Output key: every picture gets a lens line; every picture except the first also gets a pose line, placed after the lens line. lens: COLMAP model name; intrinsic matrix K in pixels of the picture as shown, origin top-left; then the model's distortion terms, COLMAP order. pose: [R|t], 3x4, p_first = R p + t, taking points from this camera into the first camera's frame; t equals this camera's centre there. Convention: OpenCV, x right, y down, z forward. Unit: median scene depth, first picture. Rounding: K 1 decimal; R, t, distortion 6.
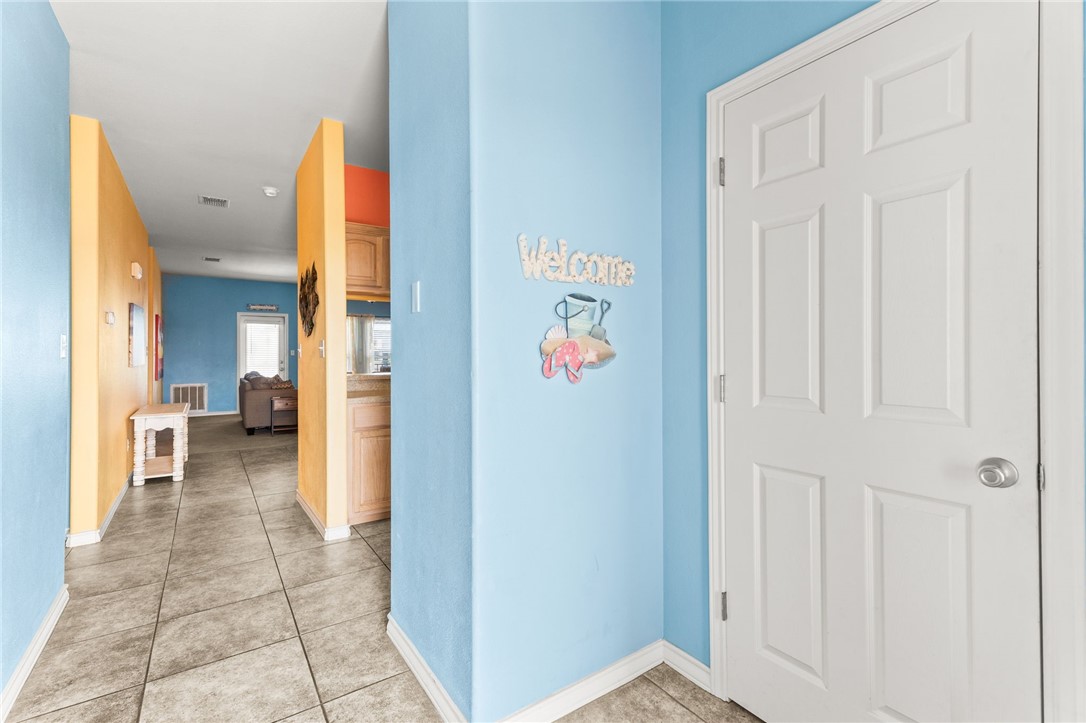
lens RADIAL K [[482.5, 0, 545.9], [0, 482.5, 352.8], [0, 0, 1]] dist [0.001673, -0.000310]
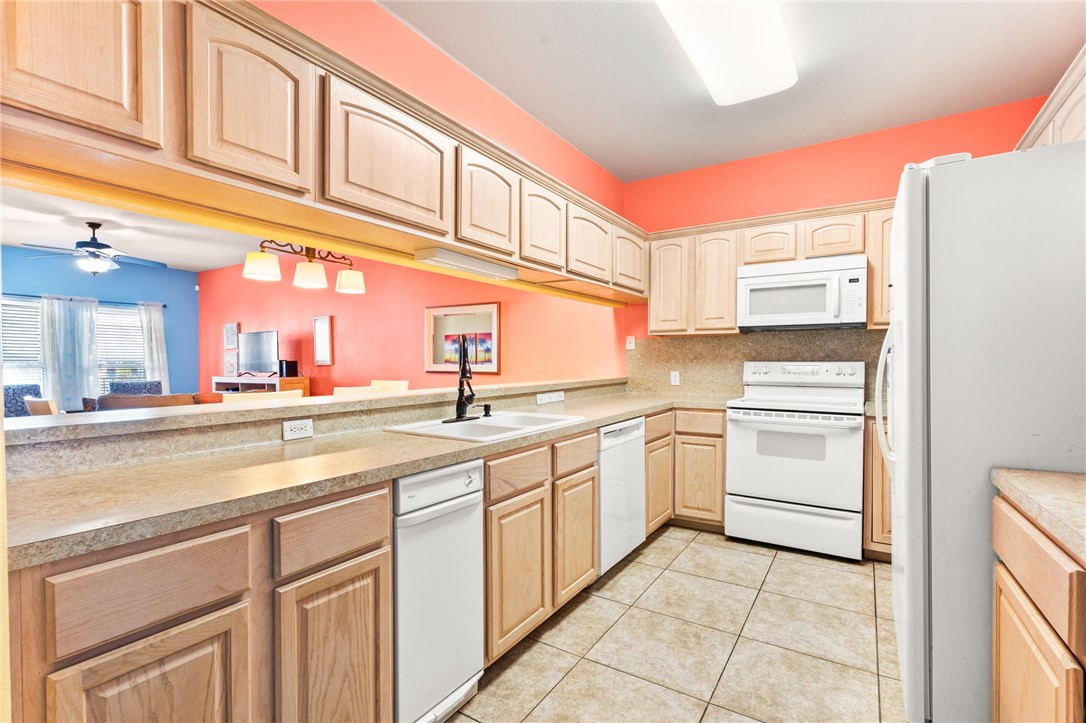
lens RADIAL K [[509.4, 0, 536.5], [0, 509.4, 369.2], [0, 0, 1]] dist [0.019270, 0.000844]
pose [[0.932600, -0.003693, 0.360894, -0.088009], [-0.000541, 0.999932, 0.011630, 0.004127], [-0.360912, -0.011042, 0.932534, 0.223210]]
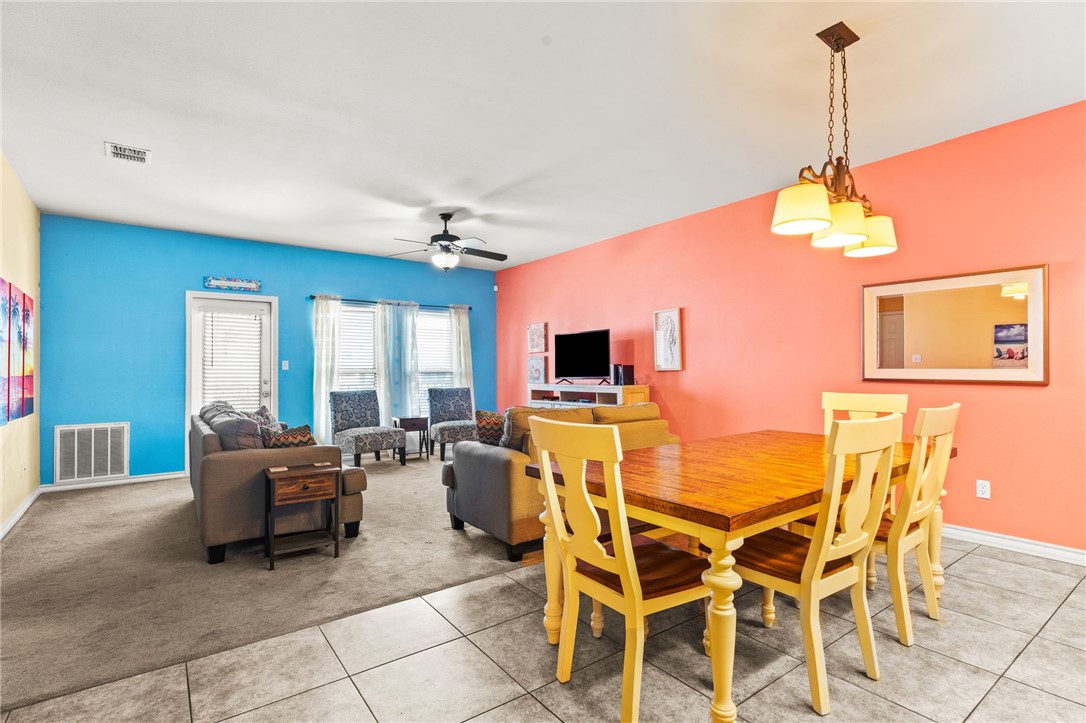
lens RADIAL K [[534.4, 0, 544.4], [0, 534.4, 365.9], [0, 0, 1]] dist [-0.000941, 0.000127]
pose [[0.999850, -0.001399, 0.017282, -0.256072], [0.001505, 0.999980, -0.006147, 0.005401], [-0.017273, 0.006172, 0.999832, 0.406936]]
